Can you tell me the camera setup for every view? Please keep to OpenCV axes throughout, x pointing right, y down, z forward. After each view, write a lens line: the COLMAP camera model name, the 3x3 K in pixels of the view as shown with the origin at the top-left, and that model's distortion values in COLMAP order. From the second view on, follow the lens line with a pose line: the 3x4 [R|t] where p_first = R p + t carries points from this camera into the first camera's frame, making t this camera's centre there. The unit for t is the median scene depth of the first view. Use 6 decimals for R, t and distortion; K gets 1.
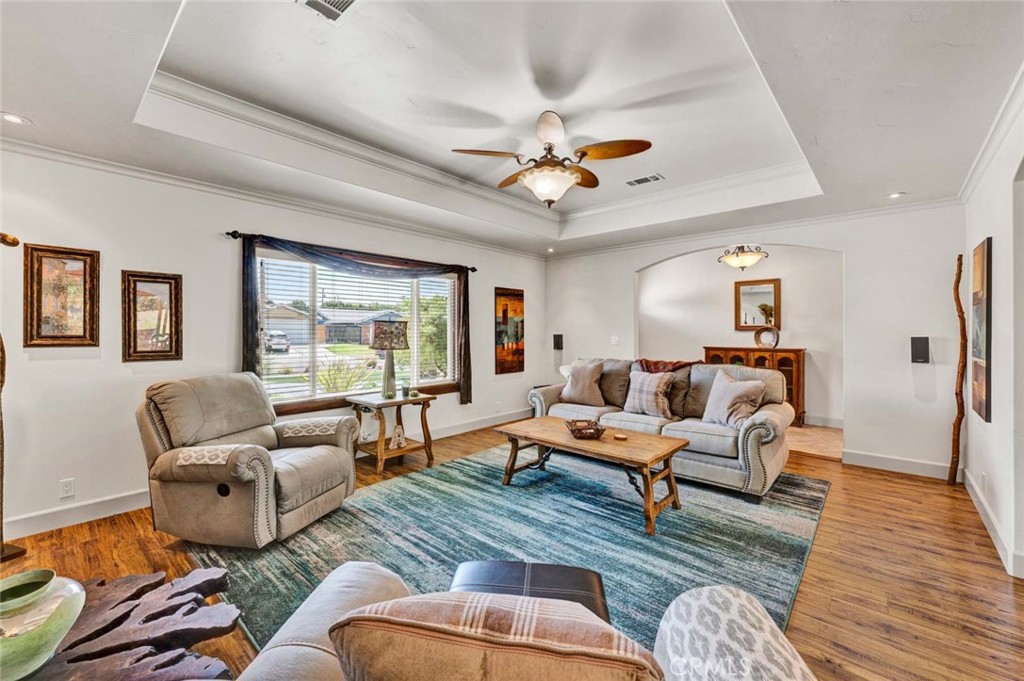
lens RADIAL K [[420.4, 0, 512.0], [0, 420.4, 340.5], [0, 0, 1]] dist [0.019084, -0.000011]
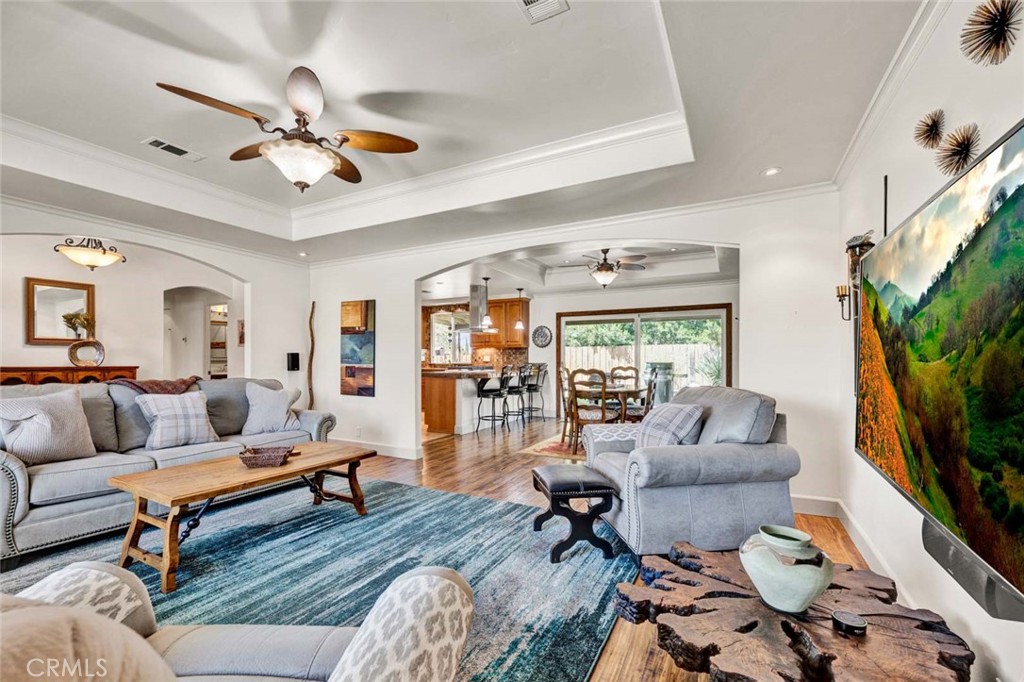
lens RADIAL K [[424.4, 0, 513.0], [0, 424.4, 368.3], [0, 0, 1]] dist [-0.000681, -0.000184]
pose [[-0.234092, -0.020121, 0.972006, -0.820104], [0.014157, 0.999609, 0.024102, 0.025778], [-0.972111, 0.019403, -0.233716, 0.779224]]
